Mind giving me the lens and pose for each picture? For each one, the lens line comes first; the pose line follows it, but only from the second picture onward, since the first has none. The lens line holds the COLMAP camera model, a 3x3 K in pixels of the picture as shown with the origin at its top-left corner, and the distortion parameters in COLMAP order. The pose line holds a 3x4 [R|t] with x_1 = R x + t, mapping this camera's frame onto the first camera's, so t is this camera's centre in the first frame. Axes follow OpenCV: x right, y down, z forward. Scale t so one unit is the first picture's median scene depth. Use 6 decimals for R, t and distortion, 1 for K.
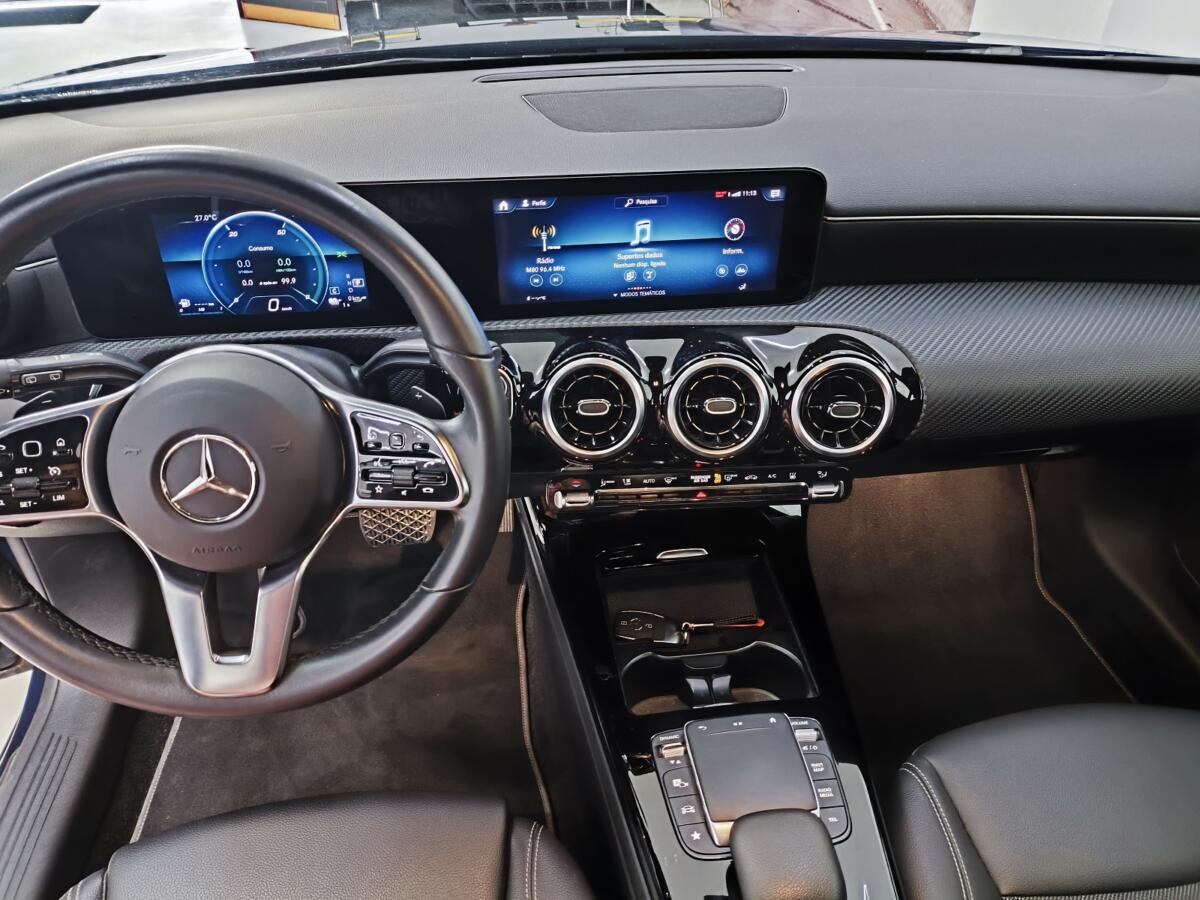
lens RADIAL K [[908.8, 0, 611.0], [0, 908.8, 447.6], [0, 0, 1]] dist [0.040822, -0.042524]
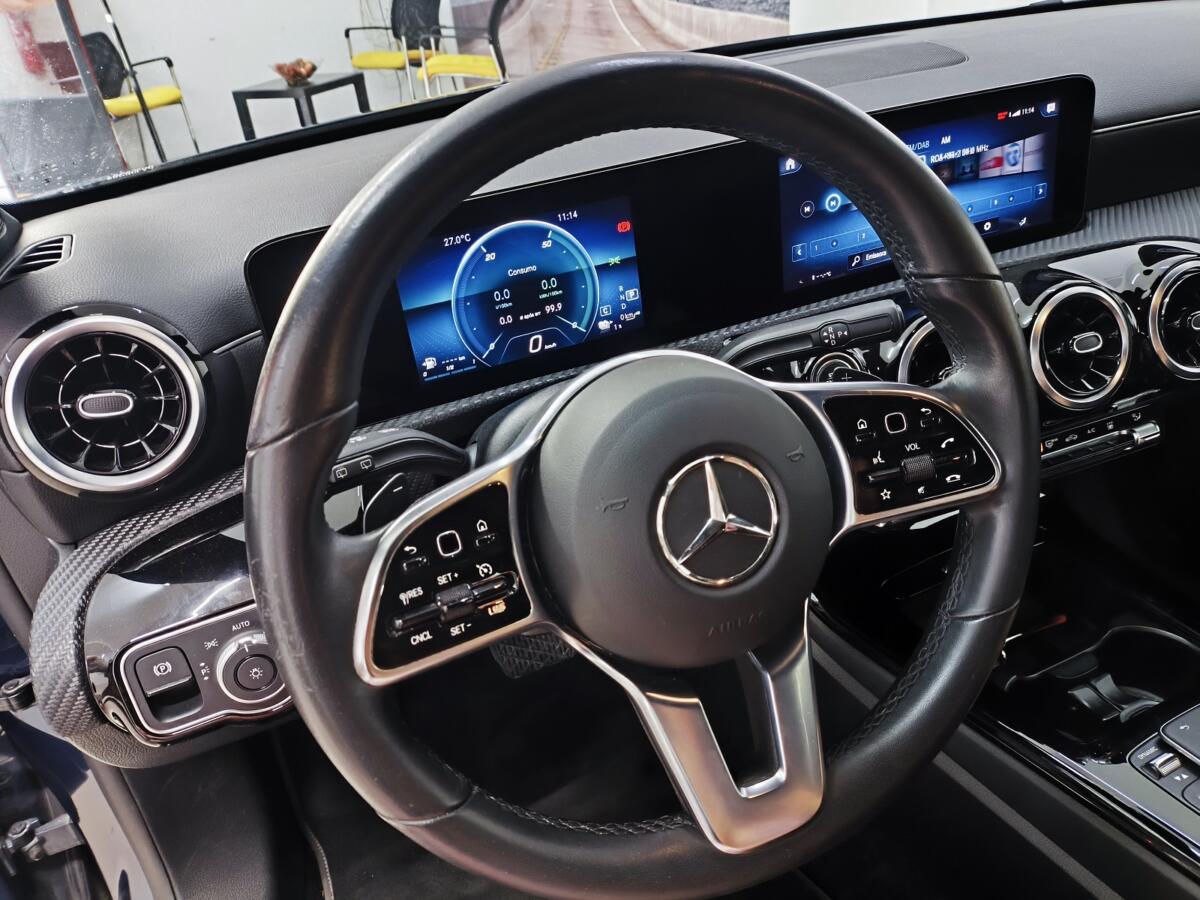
lens RADIAL K [[908.8, 0, 593.0], [0, 908.8, 453.4], [0, 0, 1]] dist [0.040822, -0.042524]
pose [[0.955965, -0.229483, 0.182944, -0.482719], [0.250198, 0.963087, -0.099316, 0.022218], [-0.153400, 0.140715, 0.978094, 0.249037]]
